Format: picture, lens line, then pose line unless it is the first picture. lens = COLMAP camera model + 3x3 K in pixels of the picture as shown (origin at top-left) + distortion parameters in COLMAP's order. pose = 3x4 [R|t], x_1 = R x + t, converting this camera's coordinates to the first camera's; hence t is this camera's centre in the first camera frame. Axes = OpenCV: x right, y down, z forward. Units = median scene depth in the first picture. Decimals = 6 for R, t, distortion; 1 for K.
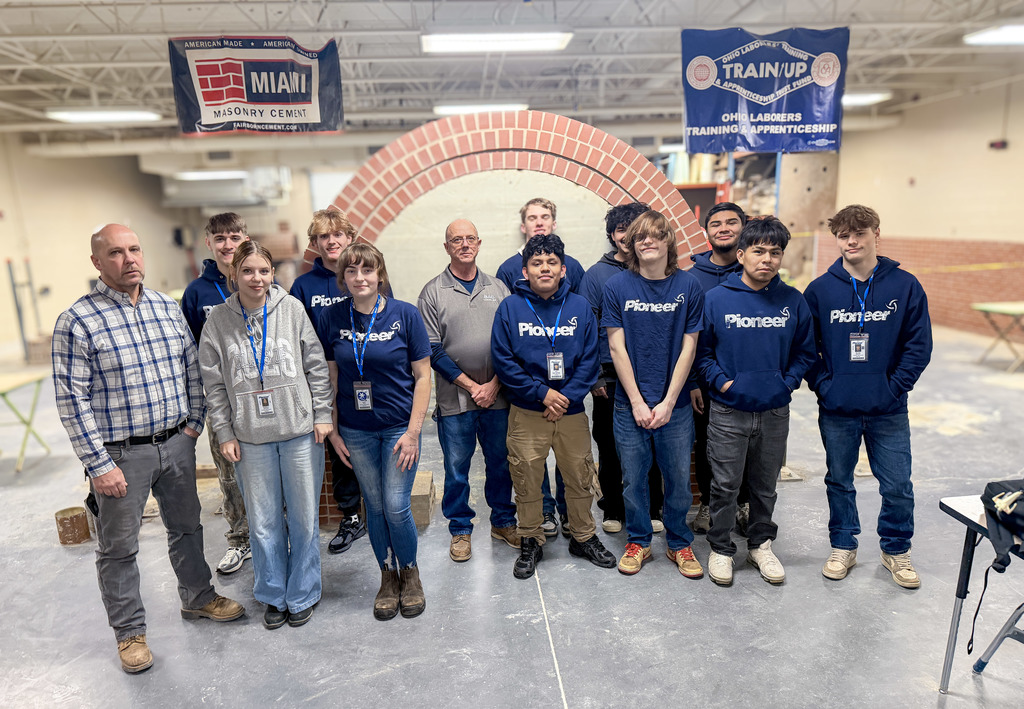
lens RADIAL K [[697.4, 0, 505.6], [0, 697.4, 392.3], [0, 0, 1]] dist [0.127804, -0.182802]
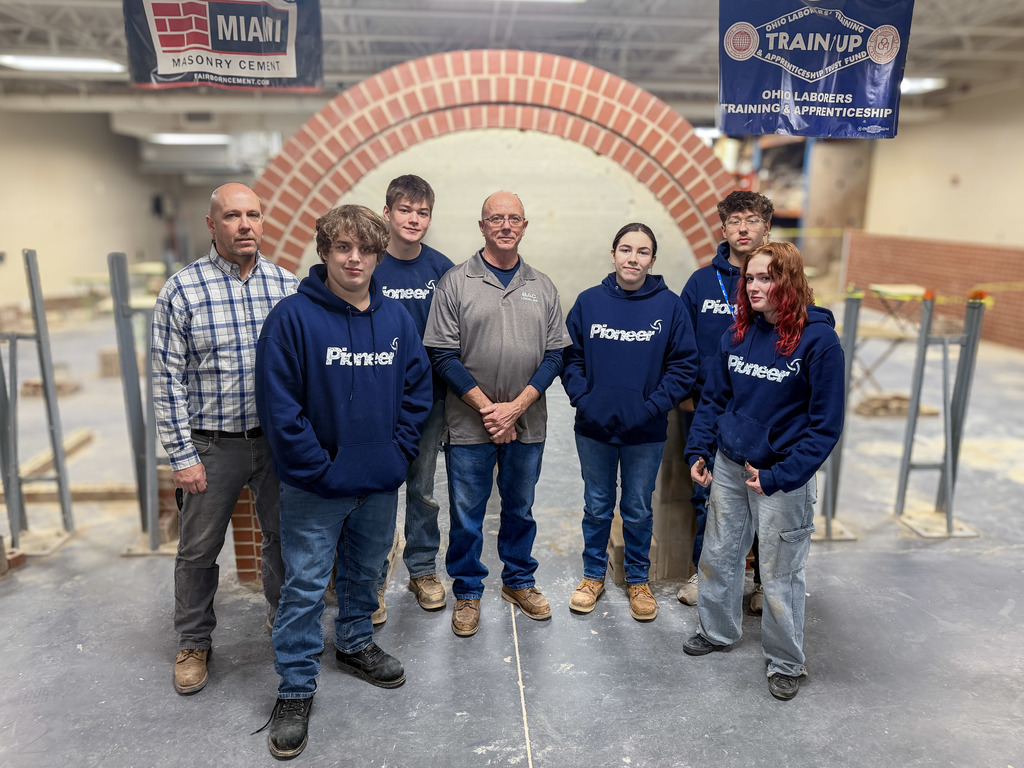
lens RADIAL K [[712.9, 0, 512.0], [0, 712.9, 384.0], [0, 0, 1]] dist [-0.002237, 0.001136]
pose [[0.999032, 0.043255, 0.007994, 0.008366], [-0.043336, 0.999009, 0.010165, -0.029831], [-0.007546, -0.010502, 0.999916, 0.133273]]
